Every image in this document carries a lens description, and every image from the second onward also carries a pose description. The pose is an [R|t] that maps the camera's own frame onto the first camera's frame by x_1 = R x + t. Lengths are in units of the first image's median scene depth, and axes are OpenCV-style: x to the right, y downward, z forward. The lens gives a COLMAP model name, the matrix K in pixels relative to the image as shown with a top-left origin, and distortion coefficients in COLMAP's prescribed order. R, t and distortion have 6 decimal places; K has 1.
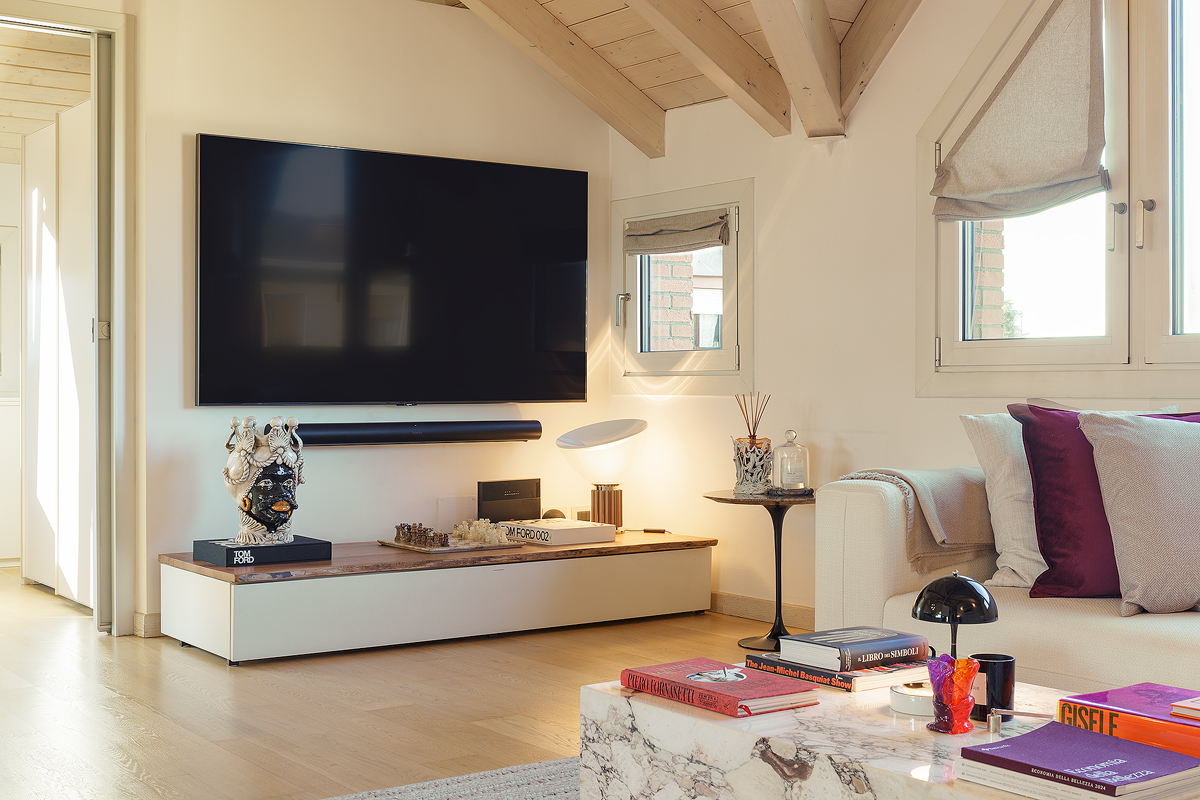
lens RADIAL K [[1522.1, 0, 600.7], [0, 1522.1, 396.5], [0, 0, 1]] dist [-0.014496, 0.000000]
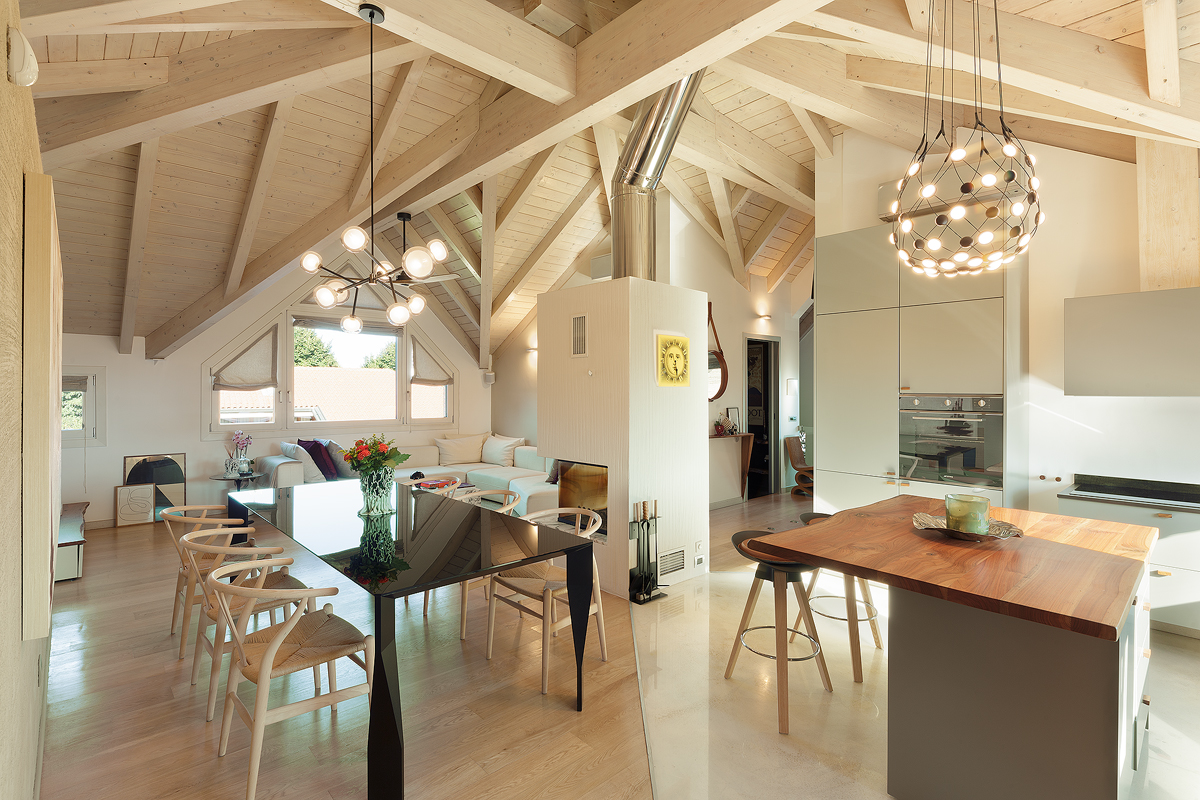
lens RADIAL K [[567.4, 0, 601.5], [0, 567.4, 395.9], [0, 0, 1]] dist [0.003247, 0.000228]
pose [[-0.127267, -0.010182, 0.991816, -1.314683], [0.002914, 0.999939, 0.010640, -0.126686], [-0.991864, 0.004244, -0.127230, 0.317730]]
